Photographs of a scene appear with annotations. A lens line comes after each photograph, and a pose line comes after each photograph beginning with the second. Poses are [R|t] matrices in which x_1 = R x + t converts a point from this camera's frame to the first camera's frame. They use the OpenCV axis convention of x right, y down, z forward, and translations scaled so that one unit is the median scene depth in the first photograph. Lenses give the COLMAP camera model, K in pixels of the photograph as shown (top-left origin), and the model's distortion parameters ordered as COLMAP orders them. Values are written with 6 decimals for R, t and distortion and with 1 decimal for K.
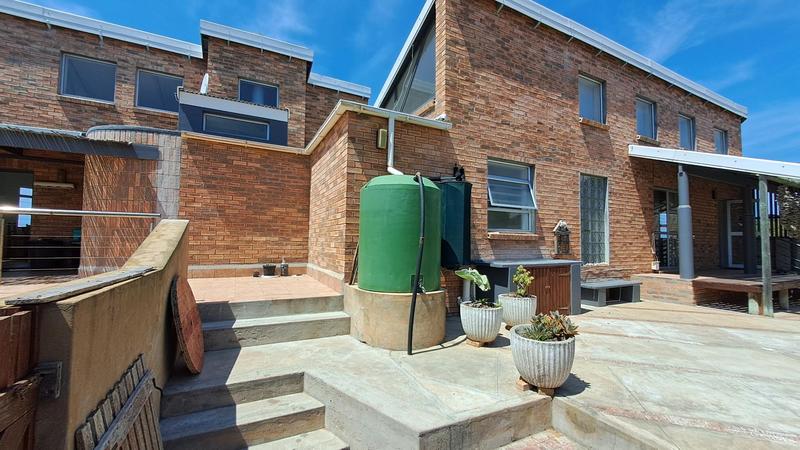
lens RADIAL K [[315.6, 0, 394.9], [0, 315.6, 231.4], [0, 0, 1]] dist [-0.002754, 0.000517]
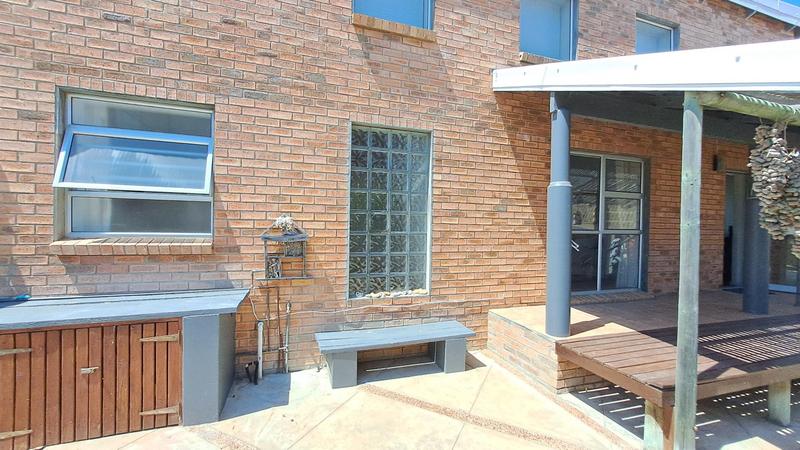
lens RADIAL K [[315.6, 0, 395.8], [0, 315.6, 231.3], [0, 0, 1]] dist [-0.002754, 0.000517]
pose [[0.989068, 0.007727, -0.147259, 0.810449], [-0.000277, 0.998722, 0.050545, -0.034065], [0.147462, -0.049952, 0.987806, 0.529614]]
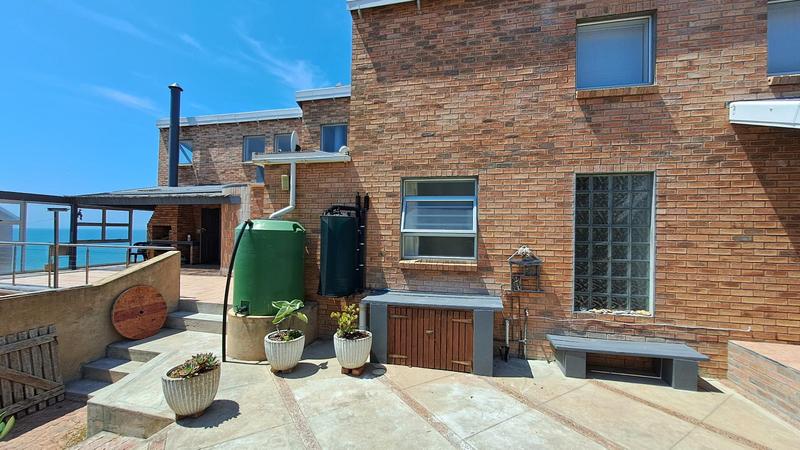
lens RADIAL K [[315.6, 0, 398.2], [0, 315.6, 231.4], [0, 0, 1]] dist [-0.002754, 0.000517]
pose [[0.769396, -0.002813, -0.638765, 0.796398], [0.018056, 0.999687, 0.017345, -0.088869], [0.638516, -0.024879, 0.769206, 0.256031]]
